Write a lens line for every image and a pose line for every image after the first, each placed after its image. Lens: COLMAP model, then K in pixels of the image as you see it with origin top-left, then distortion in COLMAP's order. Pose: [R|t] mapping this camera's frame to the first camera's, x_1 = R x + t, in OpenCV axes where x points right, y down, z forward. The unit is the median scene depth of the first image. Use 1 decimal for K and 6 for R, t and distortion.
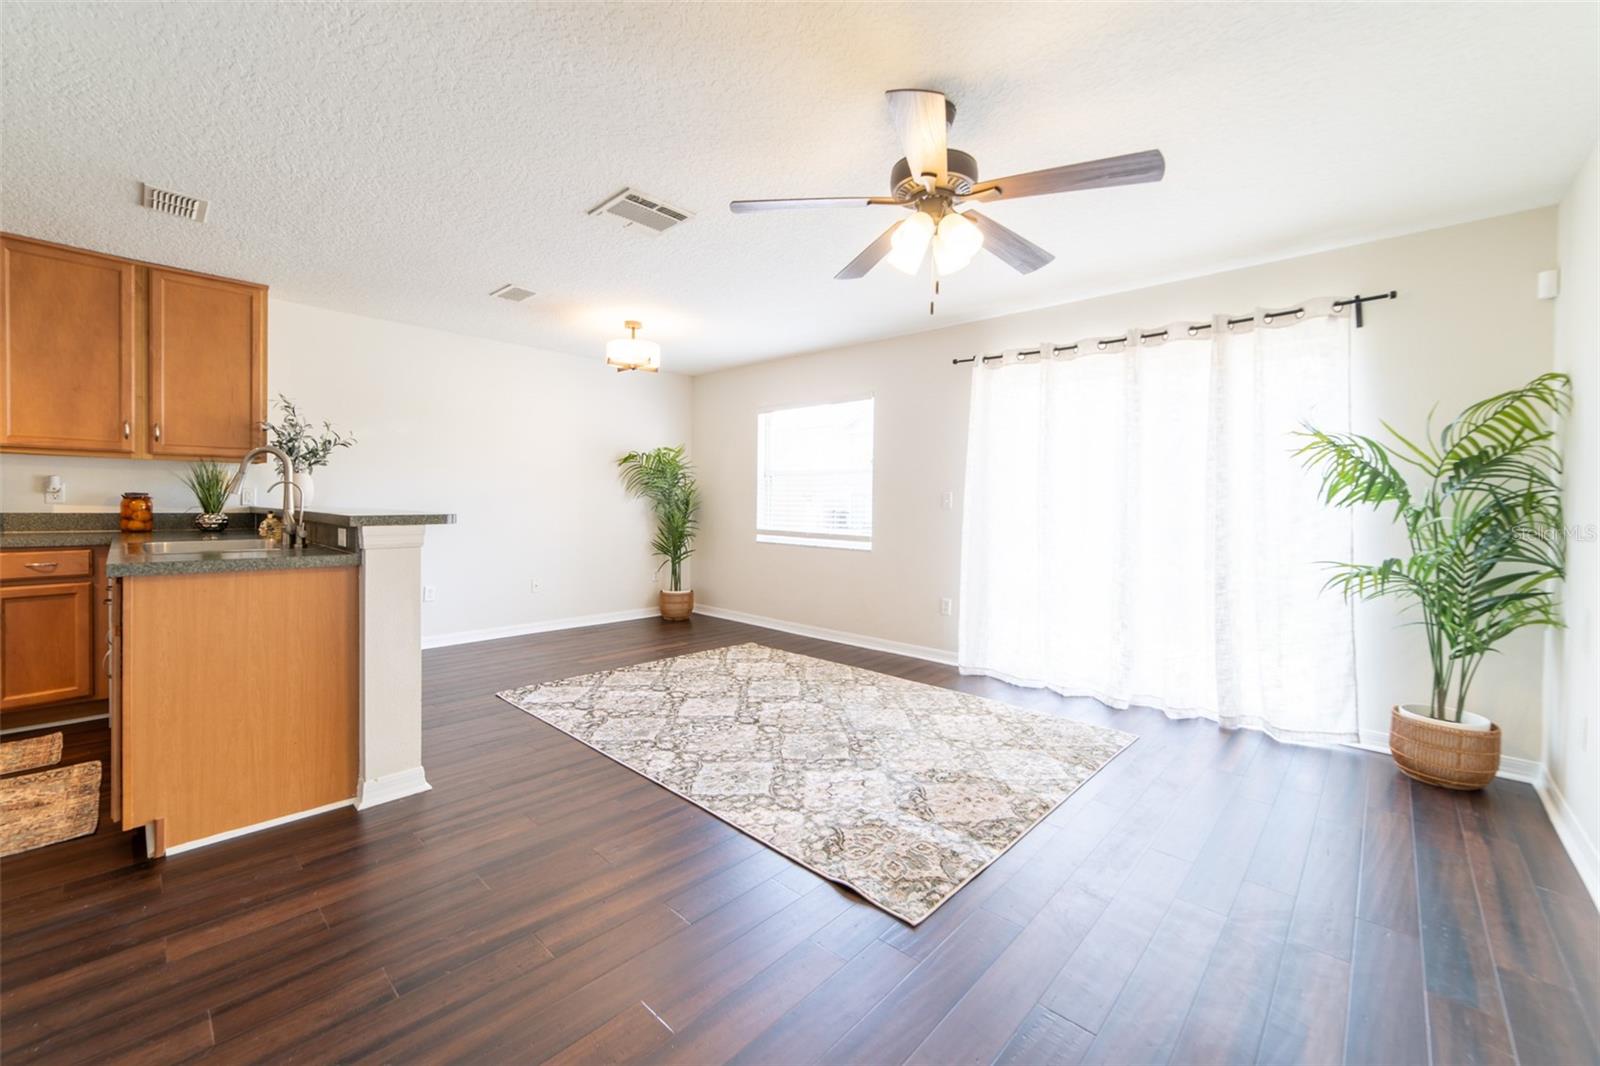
lens RADIAL K [[649.3, 0, 785.3], [0, 649.3, 505.2], [0, 0, 1]] dist [0.001732, 0.000889]
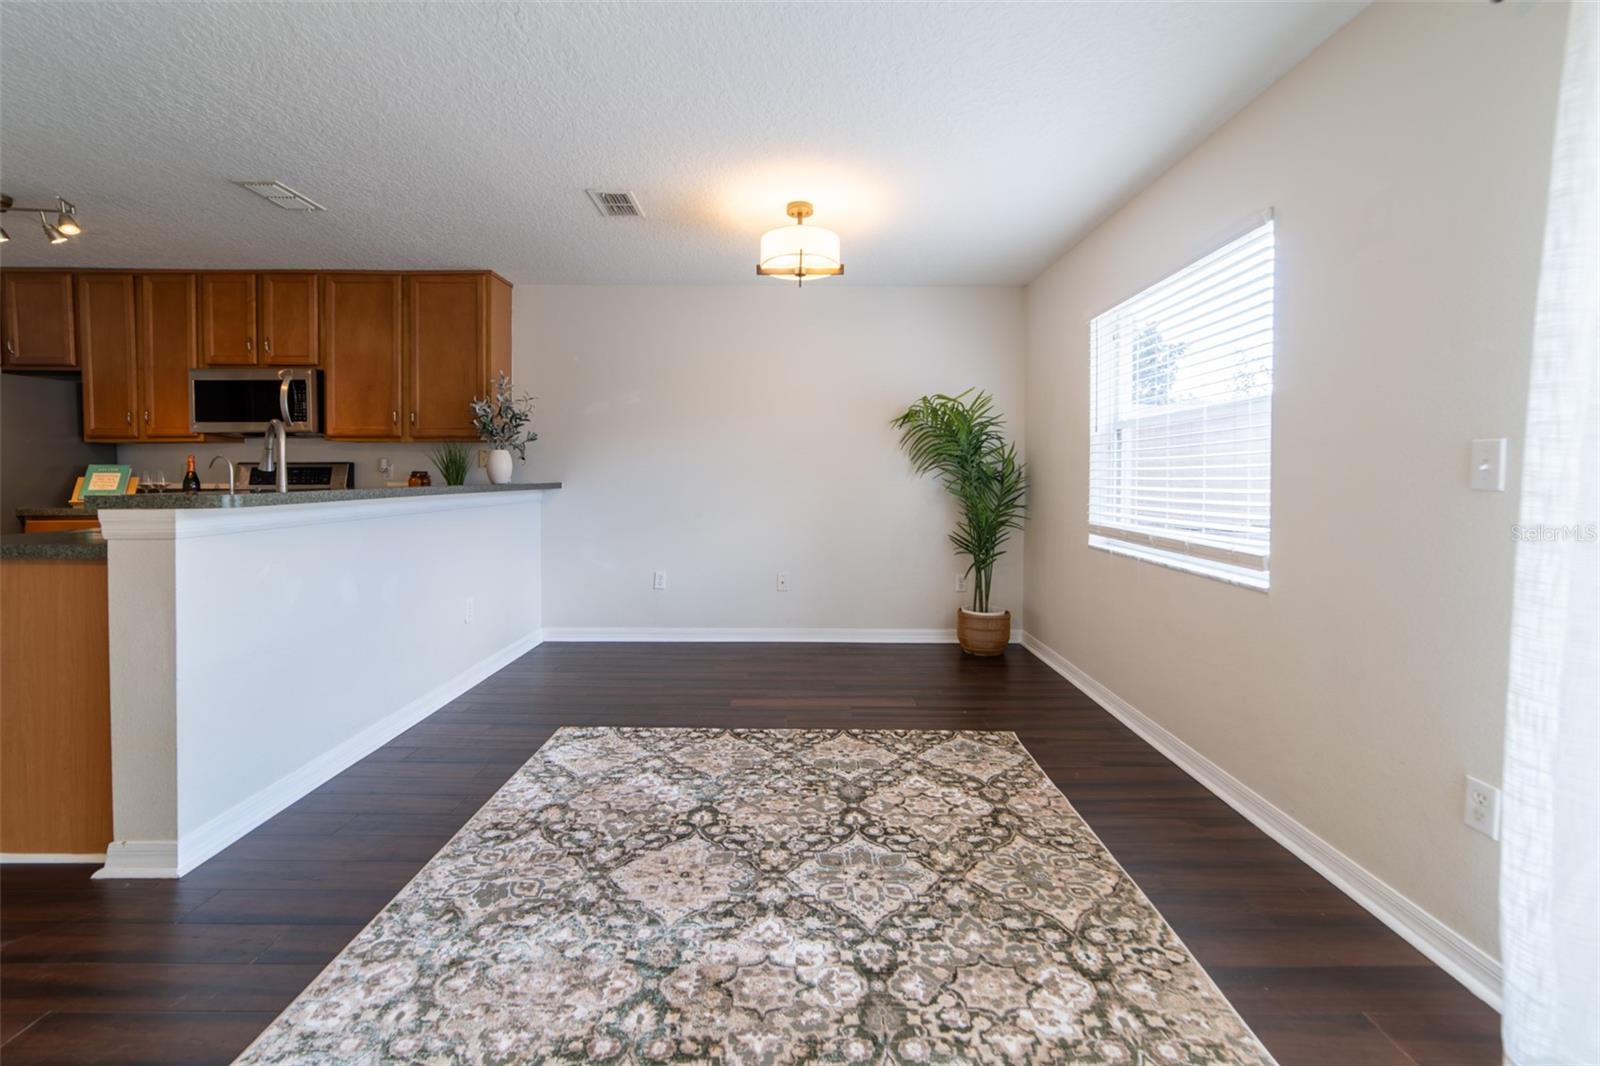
lens RADIAL K [[645.1, 0, 799.1], [0, 645.1, 482.4], [0, 0, 1]] dist [-0.019061, 0.007669]
pose [[0.694033, 0.000096, -0.719943, 0.309431], [0.000292, 1.000000, 0.000414, 0.000308], [0.719943, -0.000498, 0.694033, 0.712205]]
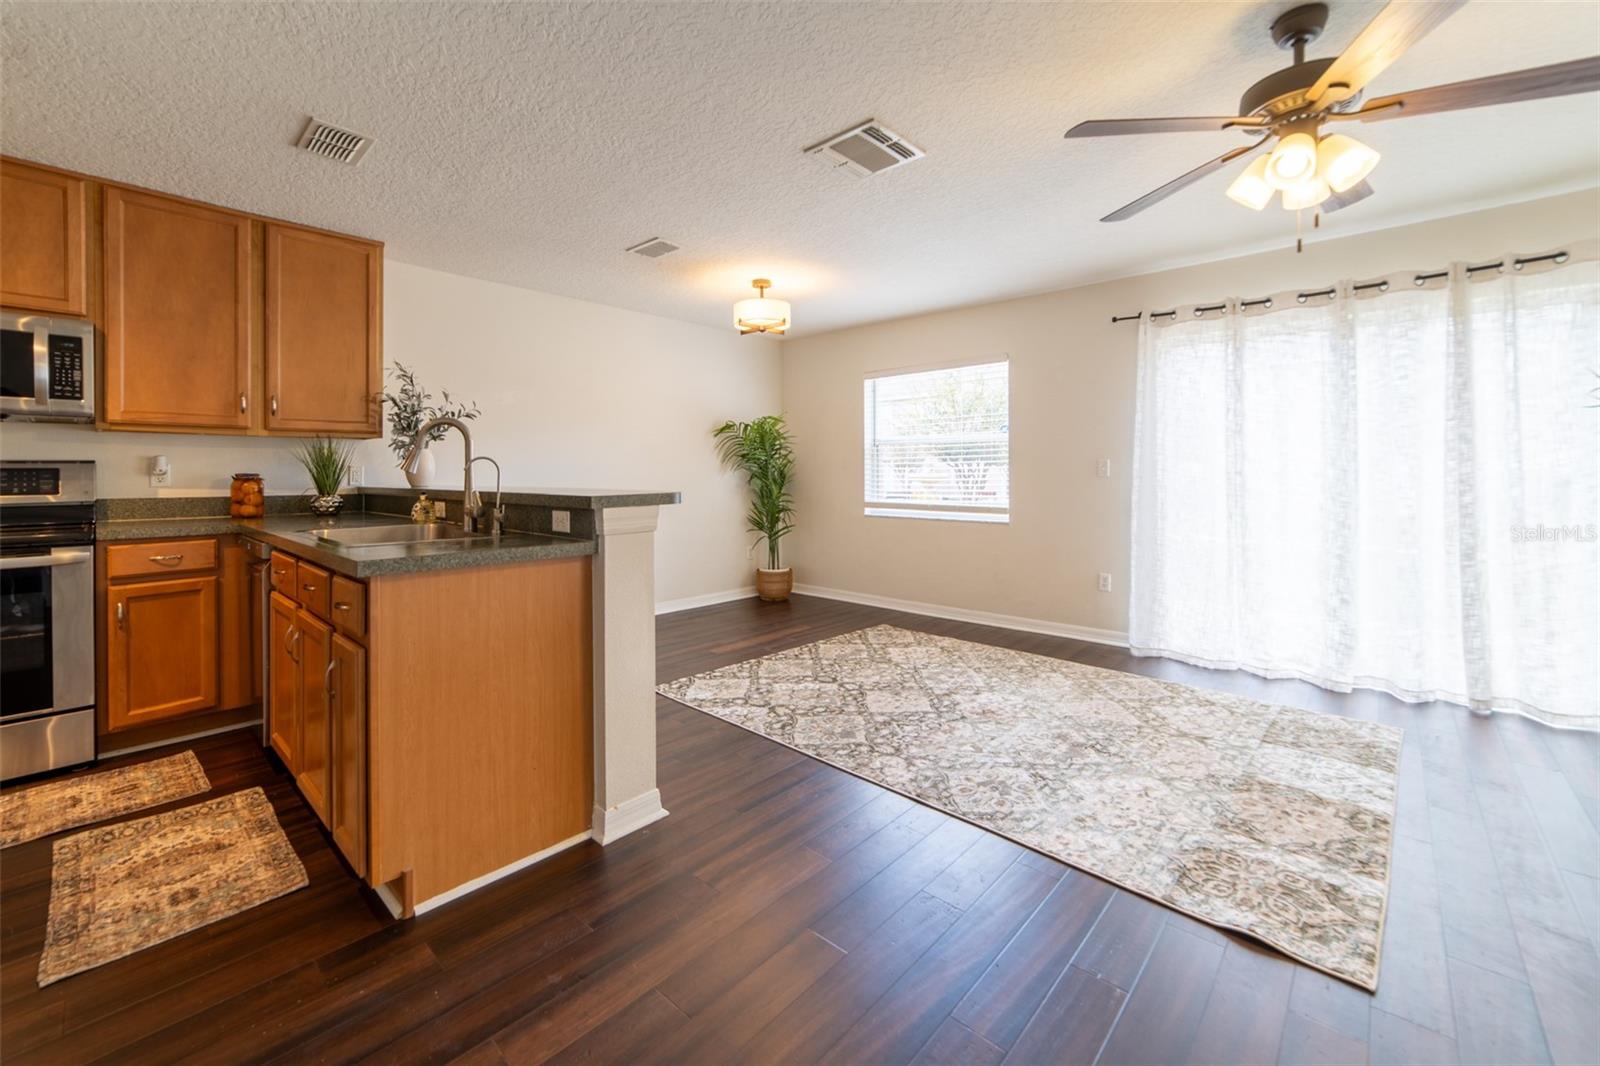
lens RADIAL K [[654.7, 0, 793.0], [0, 654.7, 466.5], [0, 0, 1]] dist [-0.002686, 0.000159]
pose [[0.999646, -0.015489, 0.021650, -0.278025], [0.015800, 0.999773, -0.014268, -0.004460], [-0.021424, 0.014605, 0.999664, 0.091384]]
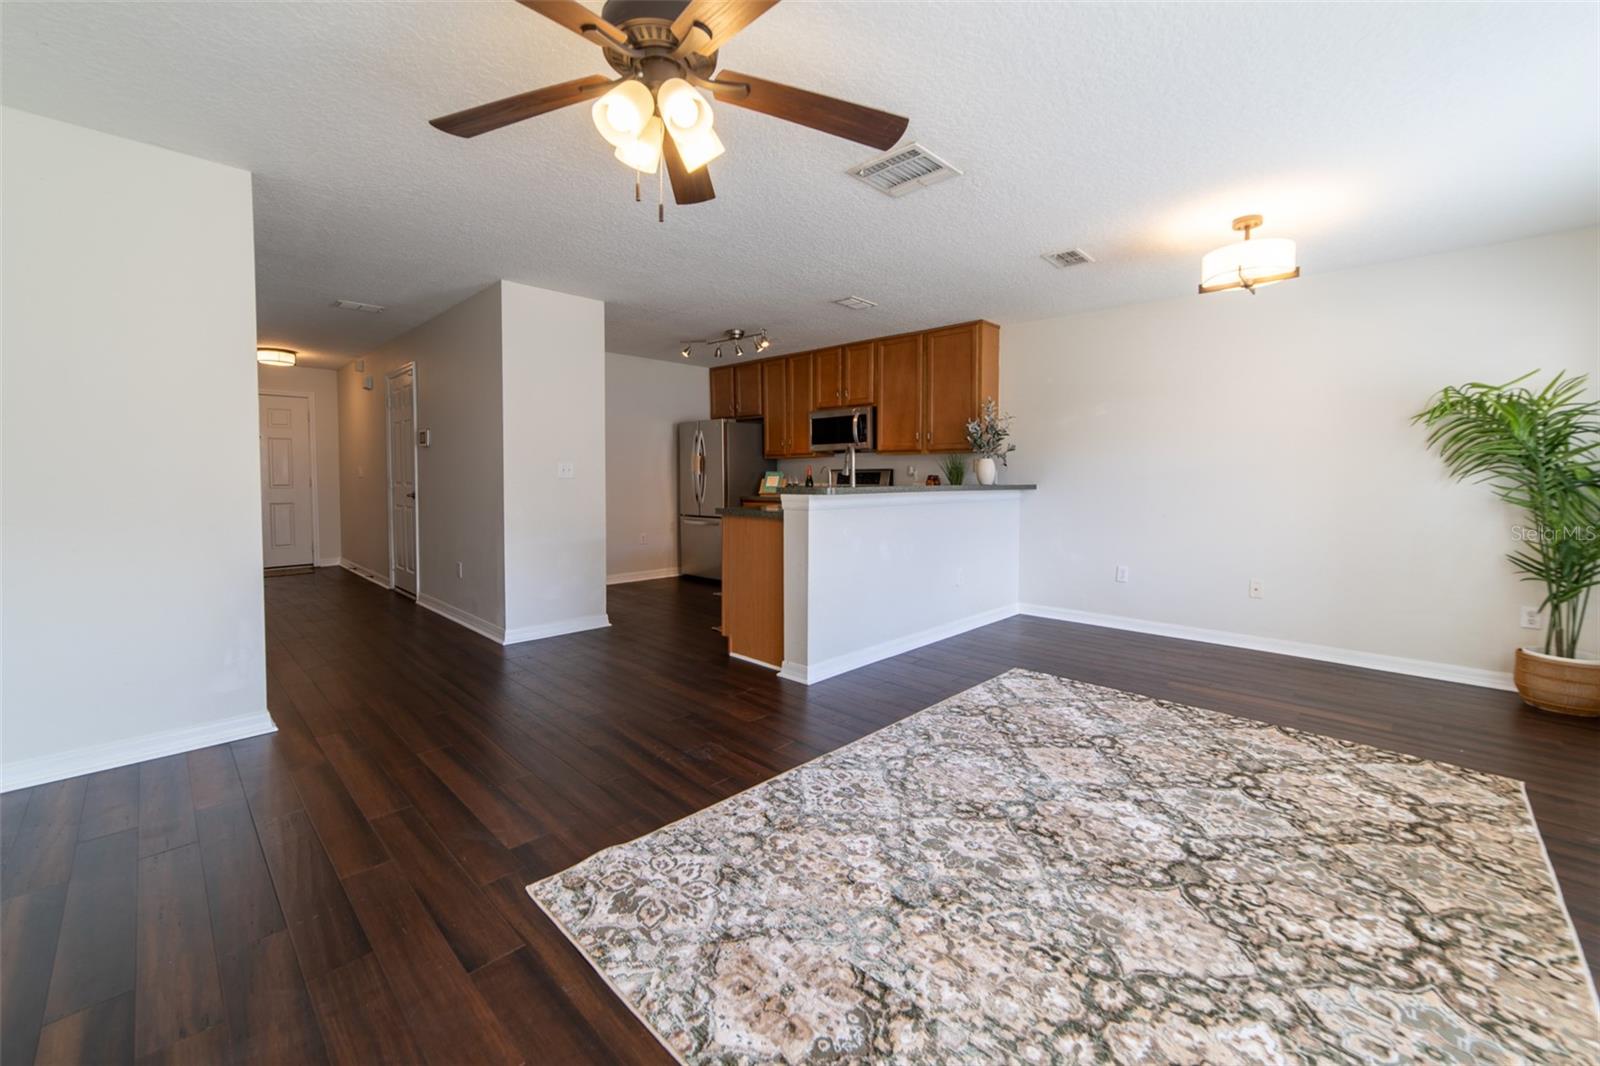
lens RADIAL K [[632.6, 0, 797.7], [0, 632.6, 495.6], [0, 0, 1]] dist [-0.010616, 0.000007]
pose [[-0.002999, 0.019481, -0.999806, 0.569299], [-0.010207, 0.999758, 0.019511, 0.004105], [0.999943, 0.010263, -0.002799, 0.692689]]
